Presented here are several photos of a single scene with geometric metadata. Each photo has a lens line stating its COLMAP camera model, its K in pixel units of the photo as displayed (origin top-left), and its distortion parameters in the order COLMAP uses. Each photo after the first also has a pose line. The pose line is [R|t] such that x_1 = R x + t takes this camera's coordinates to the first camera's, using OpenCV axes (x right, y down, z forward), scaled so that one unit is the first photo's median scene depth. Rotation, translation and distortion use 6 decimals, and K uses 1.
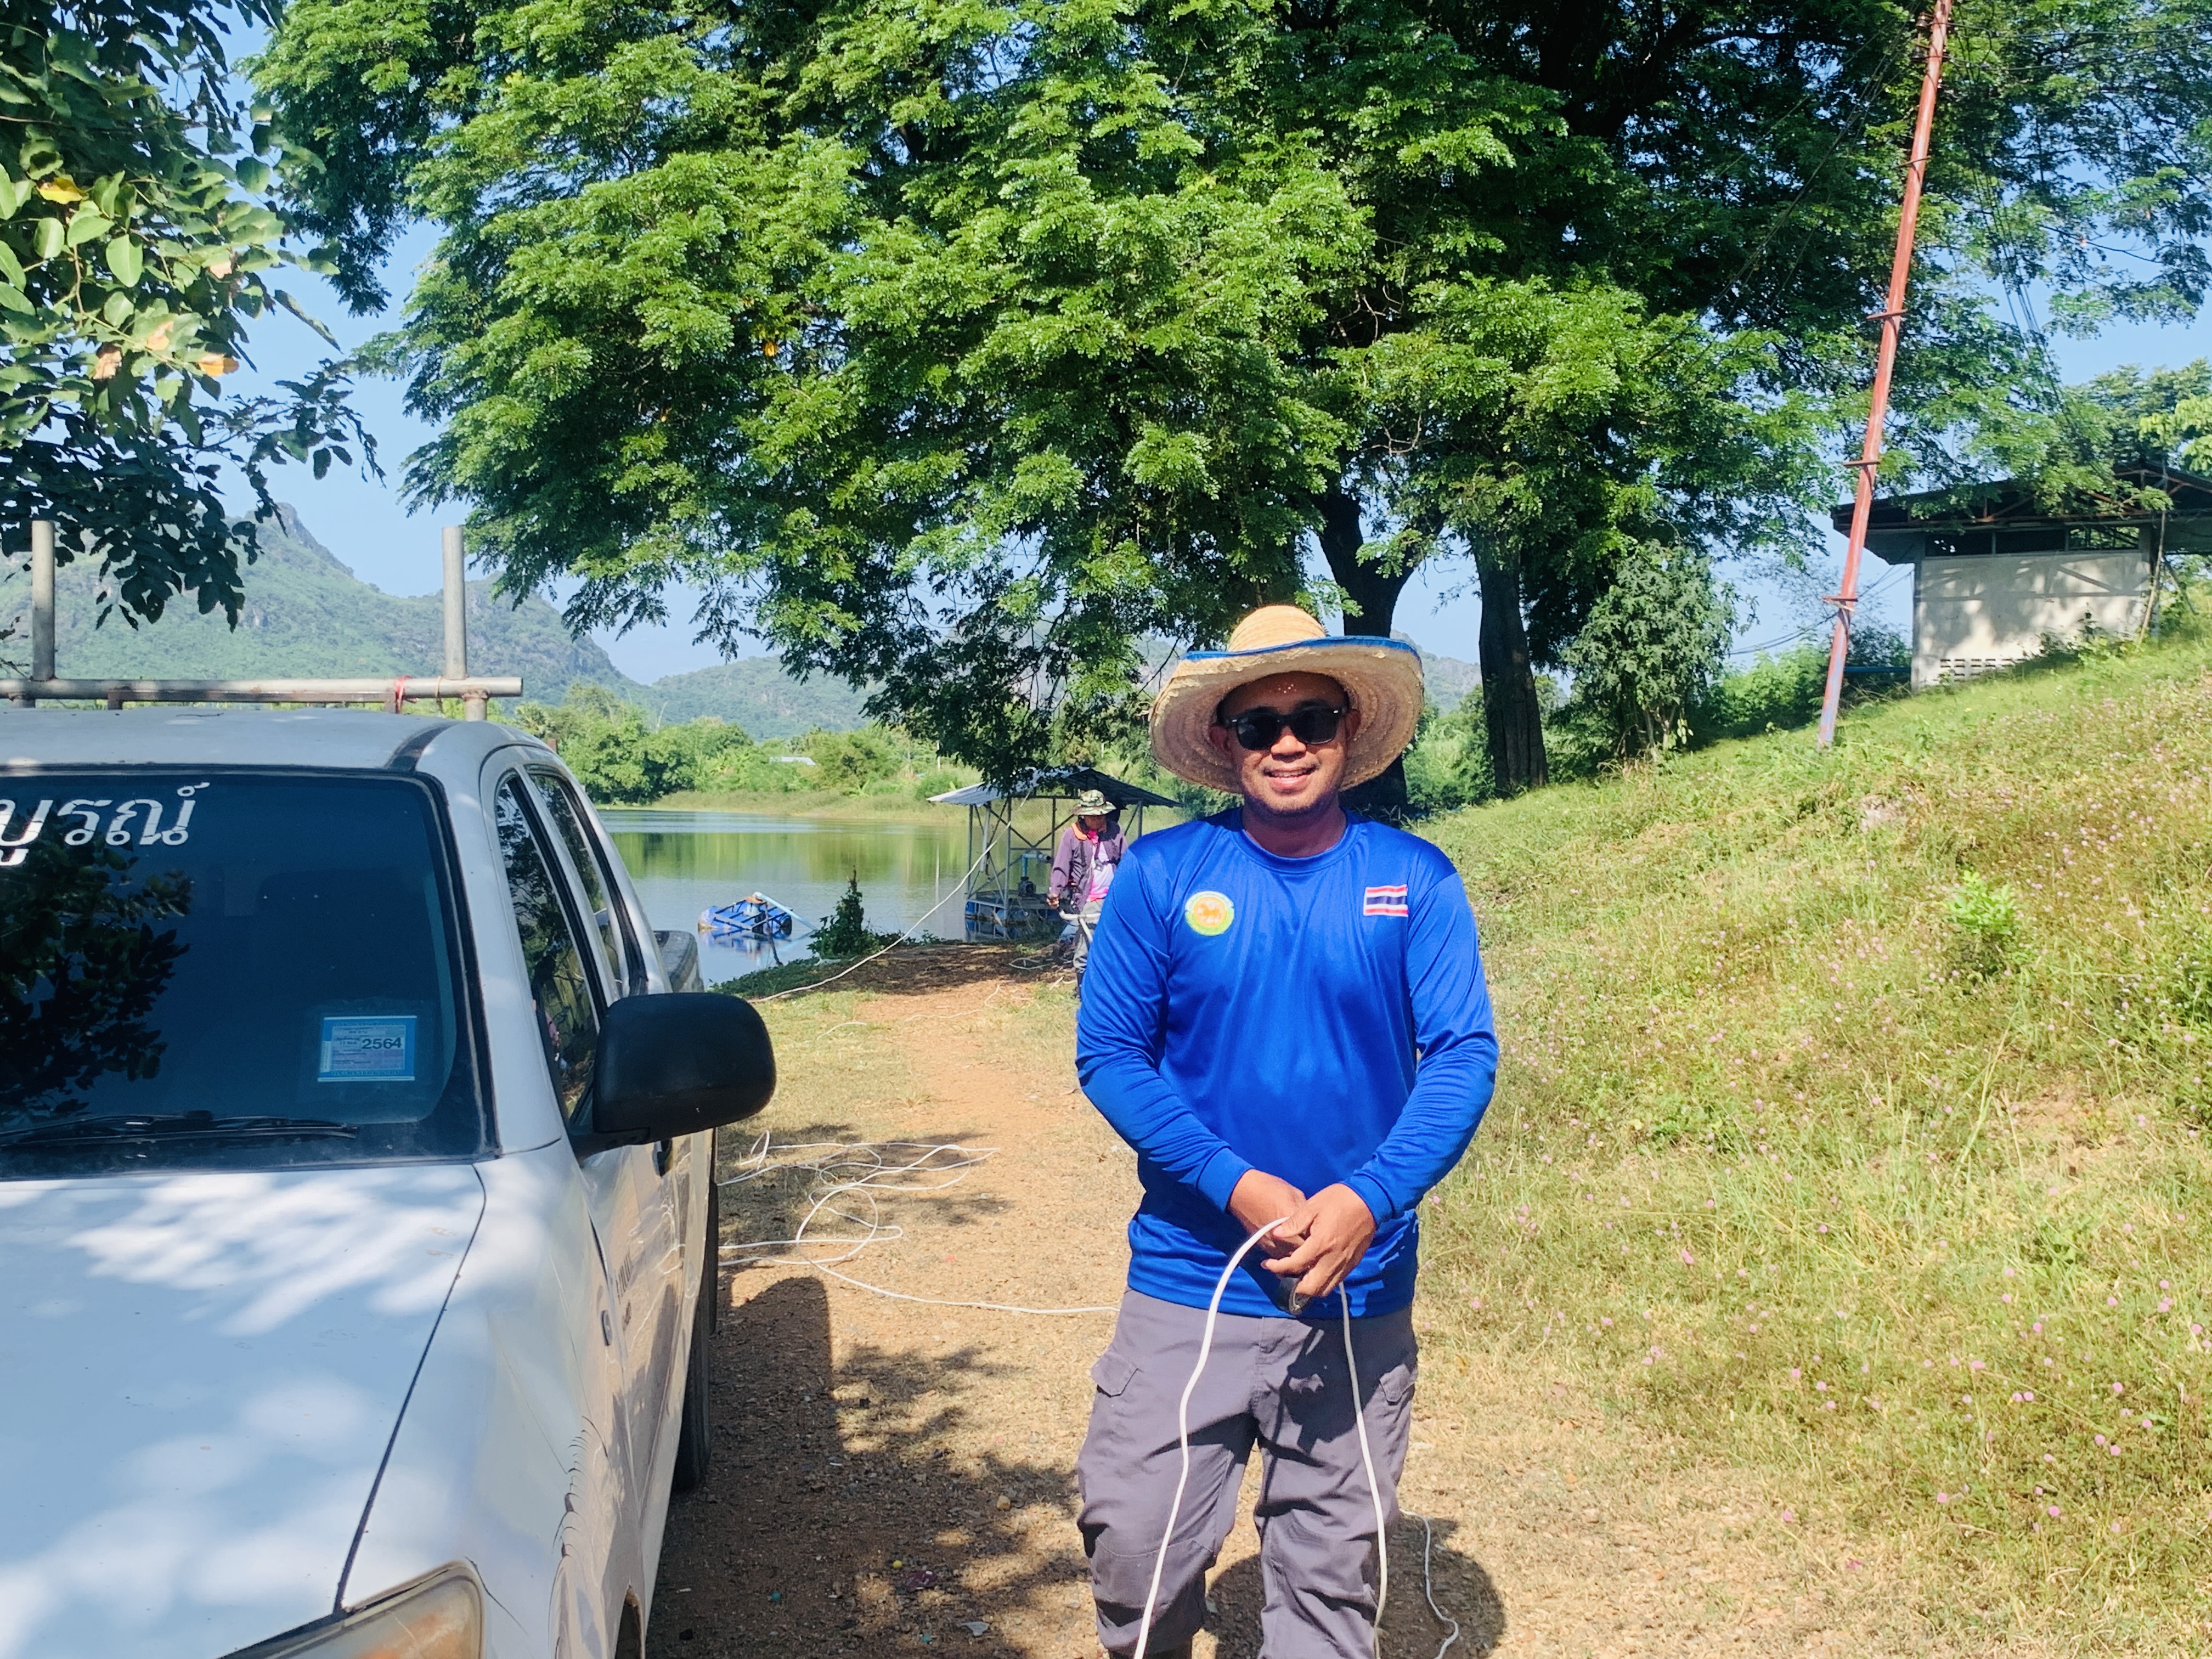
lens RADIAL K [[2276.2, 0, 1140.9], [0, 2276.2, 802.5], [0, 0, 1]] dist [0.134727, 0.000000]
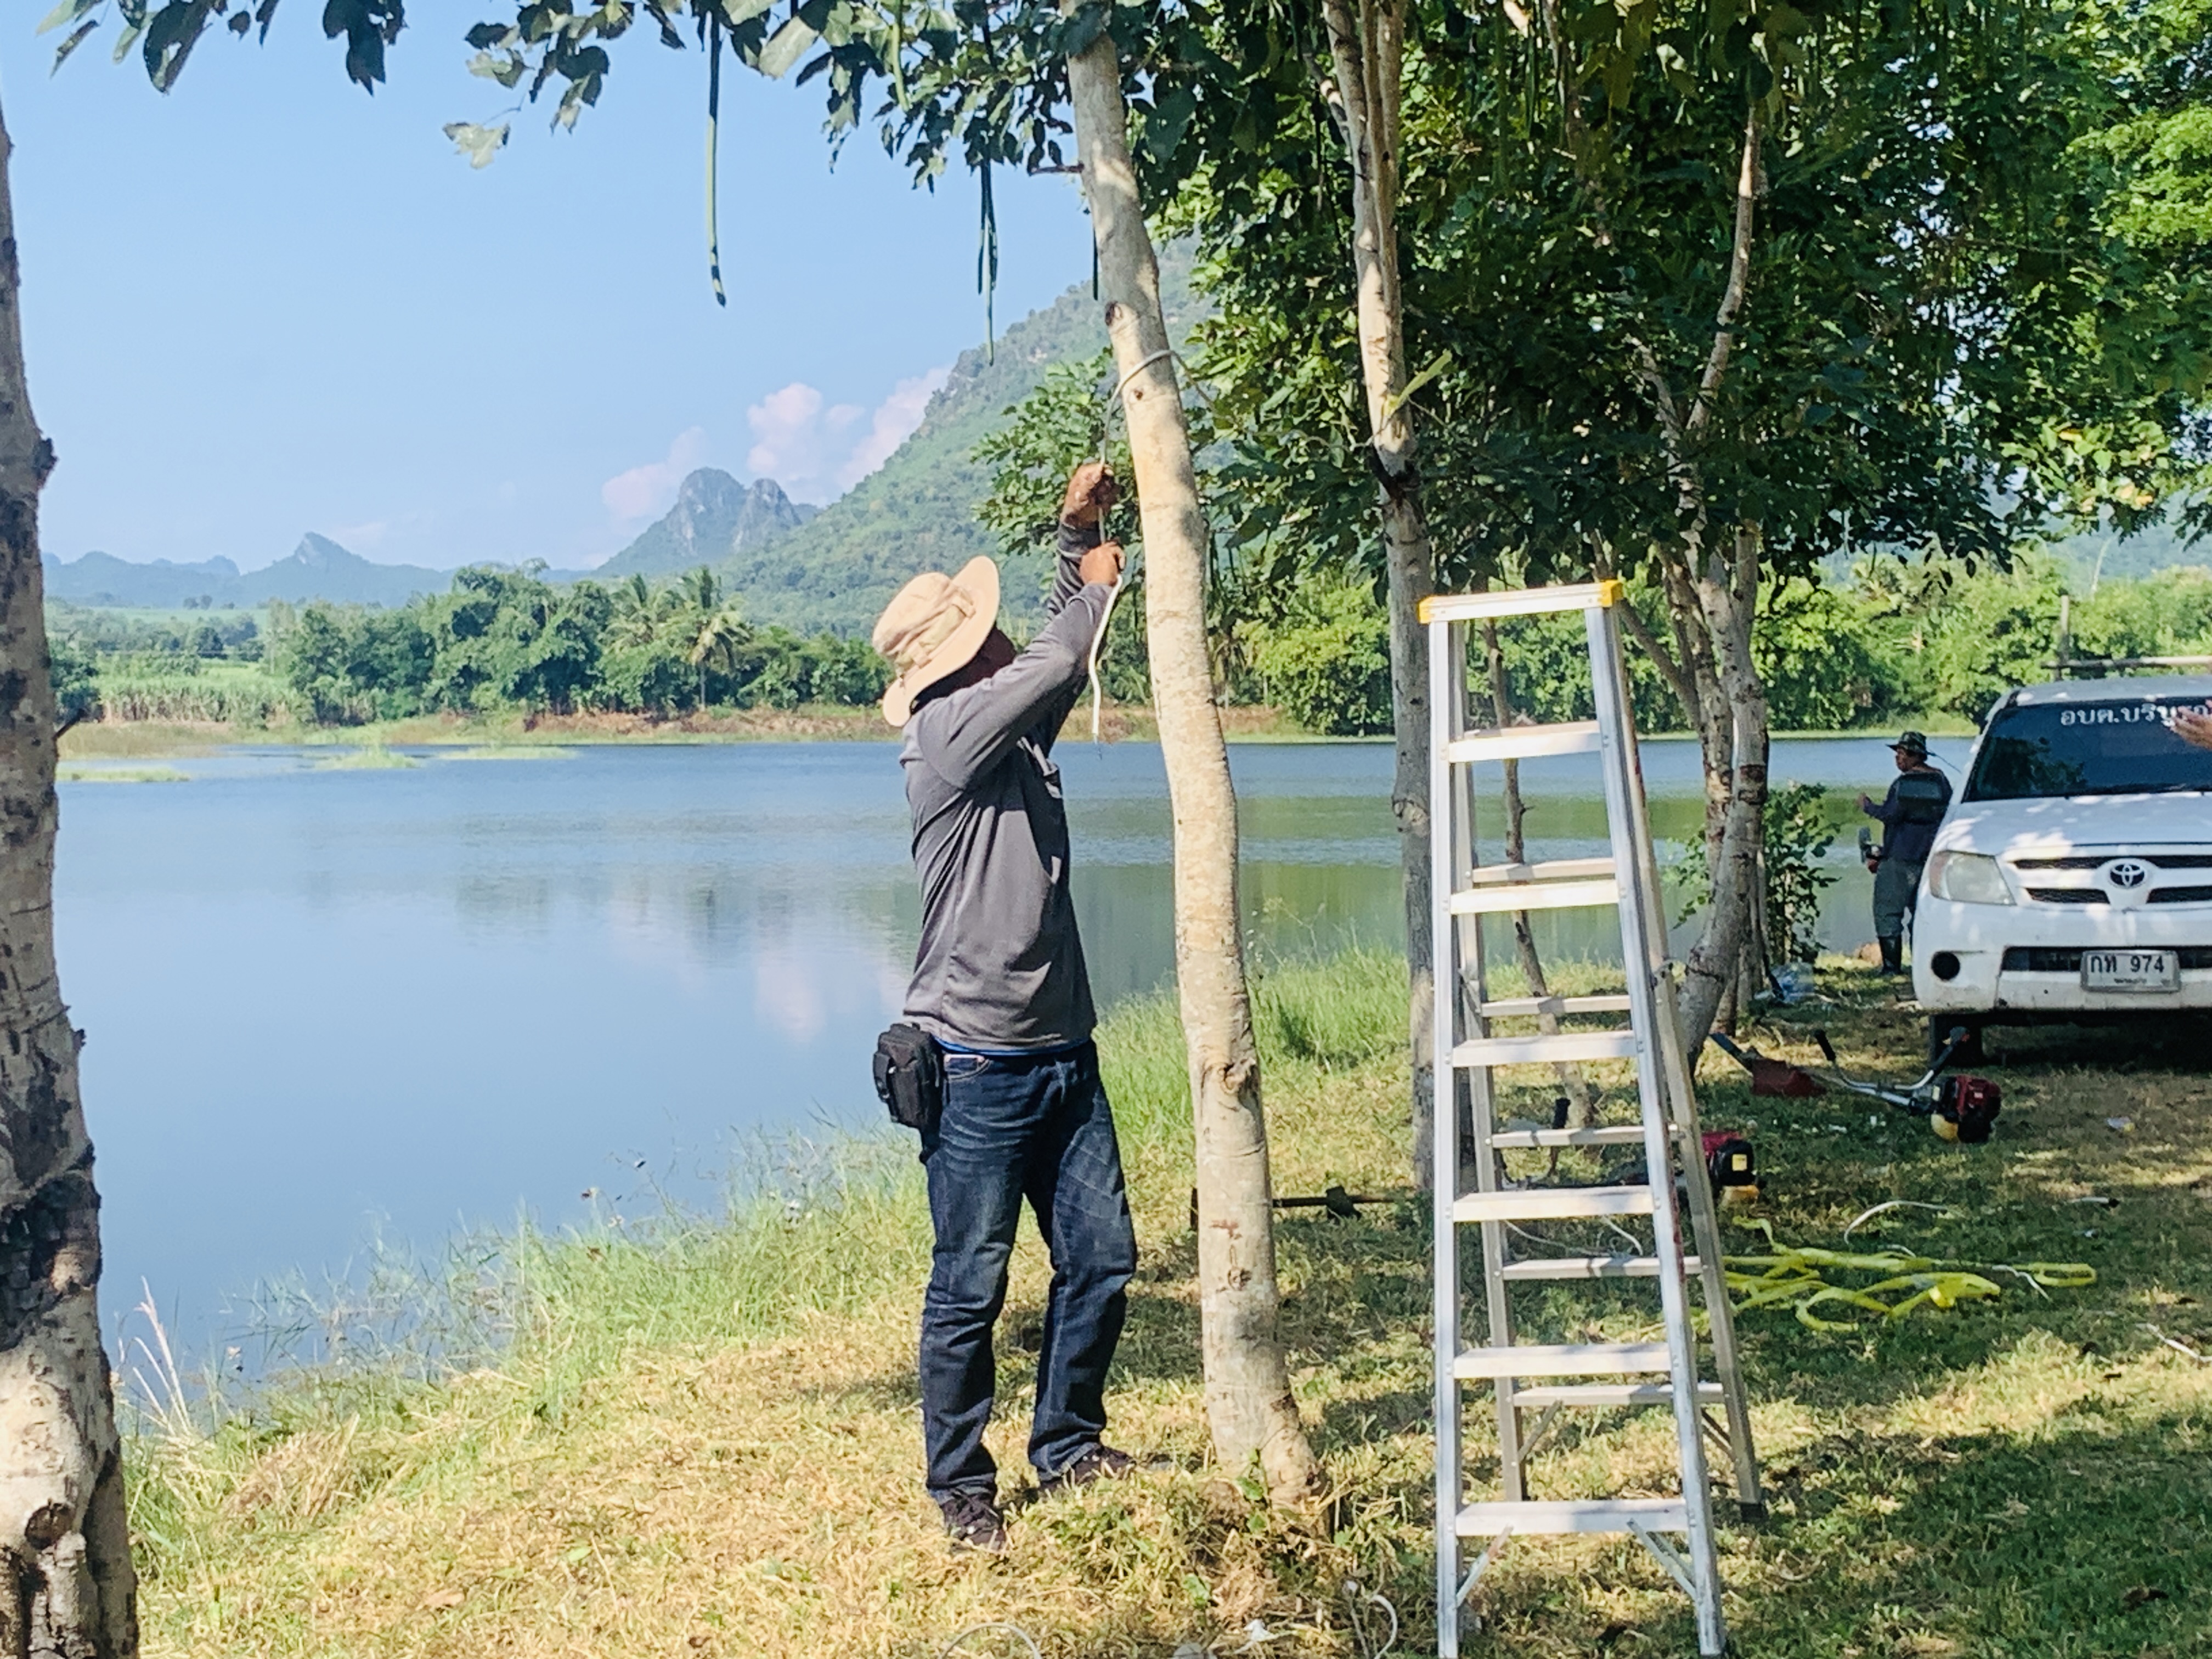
lens RADIAL K [[4268.3, 0, 1093.7], [0, 4268.3, 838.3], [0, 0, 1]] dist [0.091748, 0.000000]
pose [[0.907287, -0.006586, -0.420460, 0.132529], [0.017641, 0.999593, 0.022410, 0.004413], [0.420142, -0.027750, 0.907034, -0.952271]]
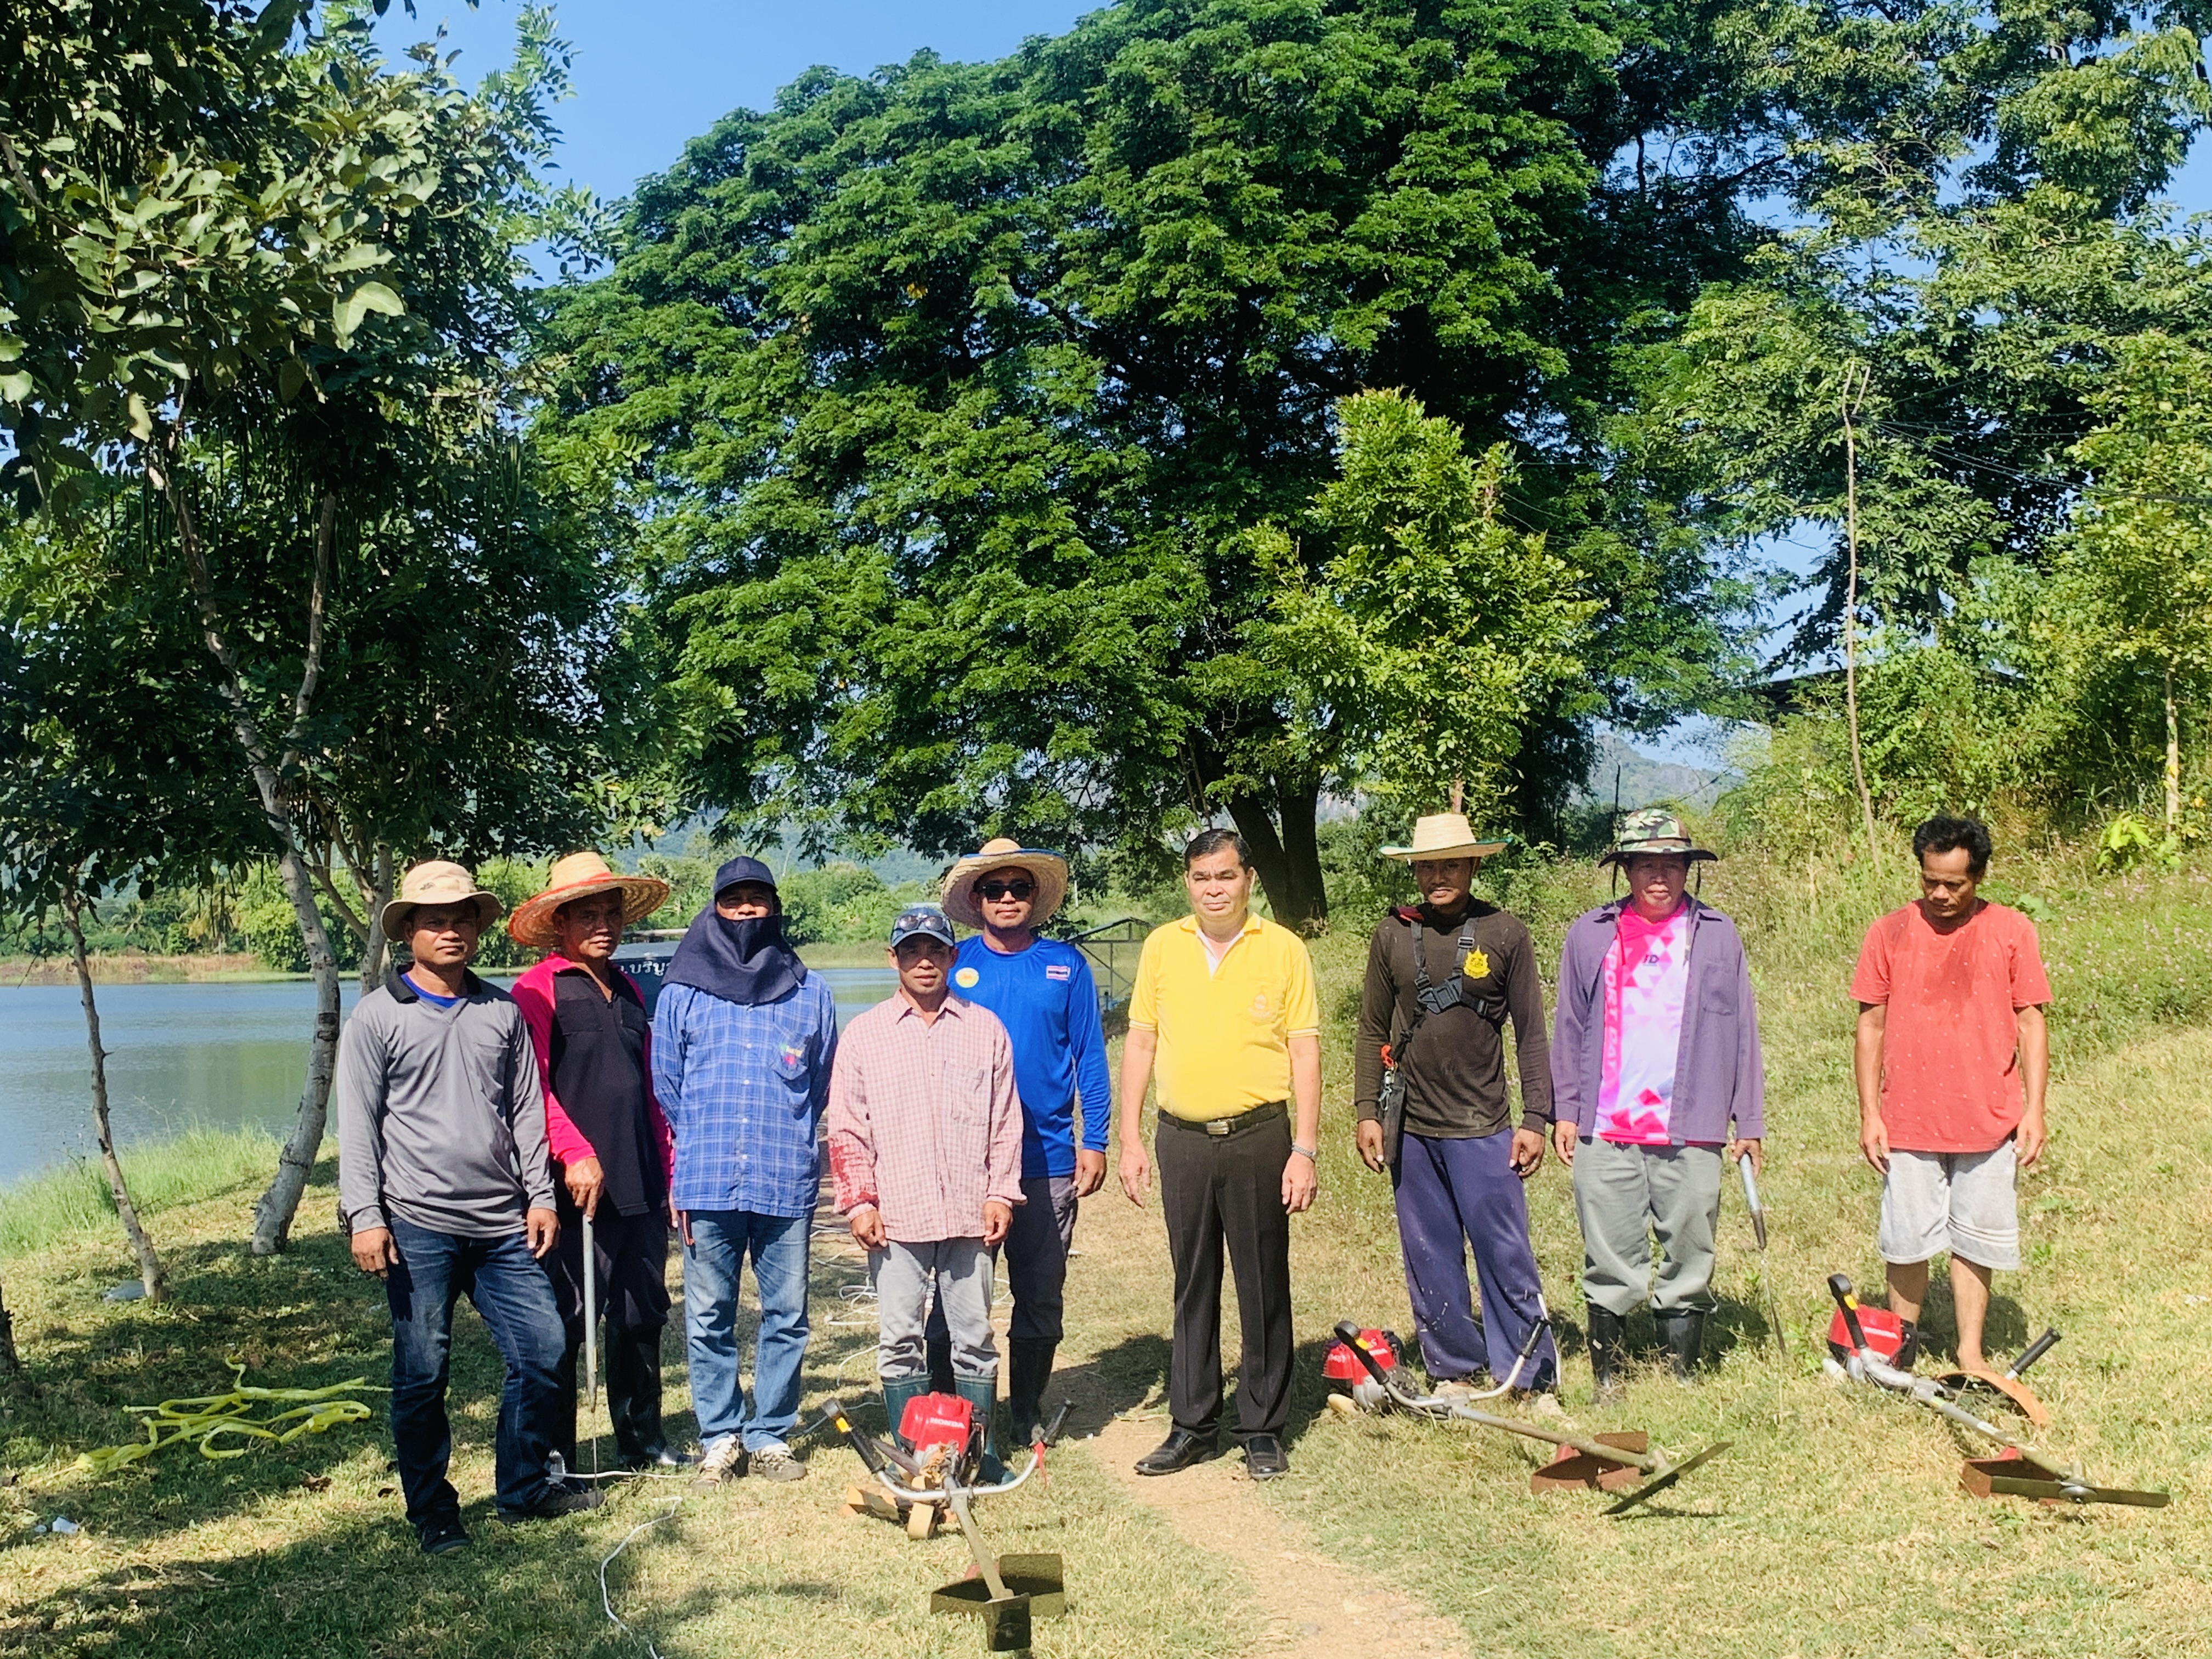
lens RADIAL K [[2635.0, 0, 1113.5], [0, 2635.0, 800.0], [0, 0, 1]] dist [0.057602, 0.000000]
pose [[0.996035, -0.034879, -0.081834, 0.181784], [0.030369, 0.997985, -0.055719, -0.000458], [0.083613, 0.053013, 0.995087, -0.847797]]
